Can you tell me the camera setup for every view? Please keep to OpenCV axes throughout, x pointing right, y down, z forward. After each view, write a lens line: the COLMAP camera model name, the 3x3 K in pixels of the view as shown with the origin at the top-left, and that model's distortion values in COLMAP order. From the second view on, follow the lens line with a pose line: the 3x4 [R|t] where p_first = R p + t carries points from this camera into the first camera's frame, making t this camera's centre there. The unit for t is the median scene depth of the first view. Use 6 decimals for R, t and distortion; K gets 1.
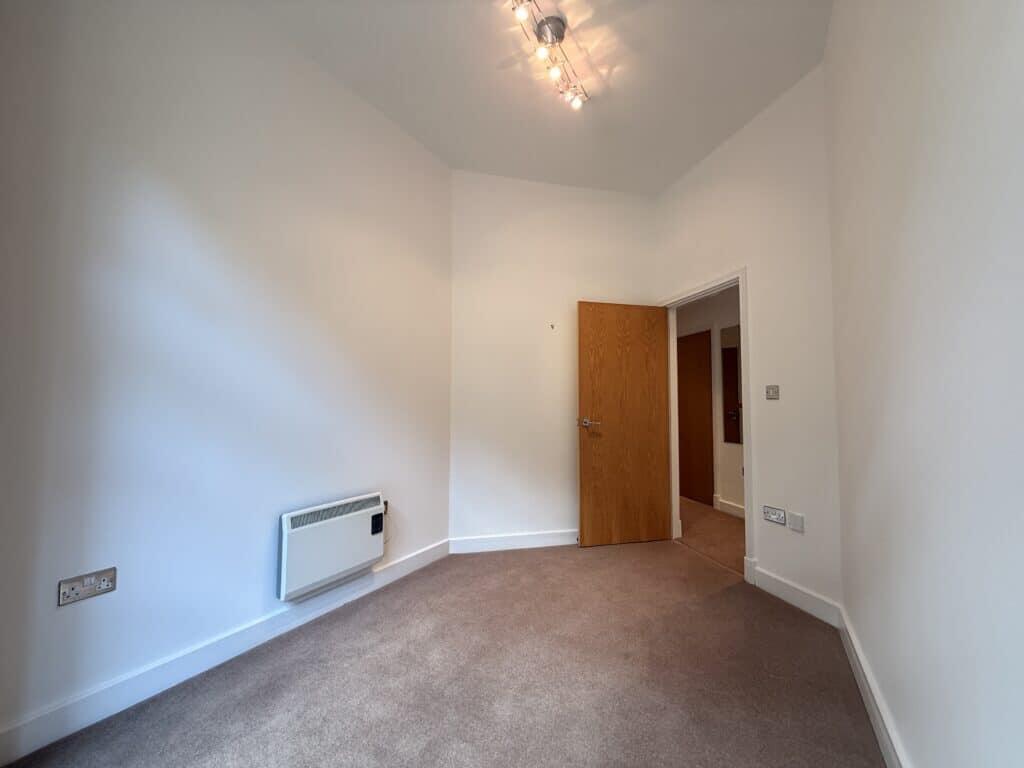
lens RADIAL K [[407.7, 0, 512.0], [0, 407.7, 384.0], [0, 0, 1]] dist [-0.000365, 0.000078]
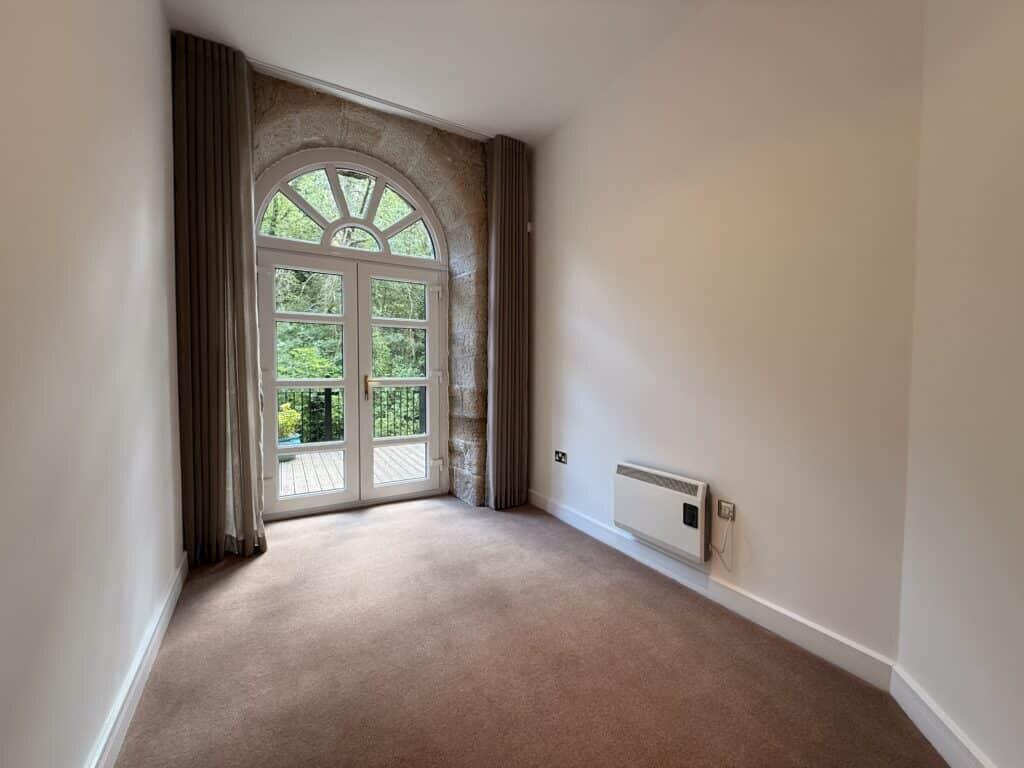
lens RADIAL K [[413.6, 0, 512.0], [0, 413.6, 384.0], [0, 0, 1]] dist [0.024944, 0.000008]
pose [[-0.471885, 0.022167, -0.881382, 0.678179], [0.031629, 0.999466, 0.008204, 0.044842], [0.881093, -0.024006, -0.472334, 1.174216]]
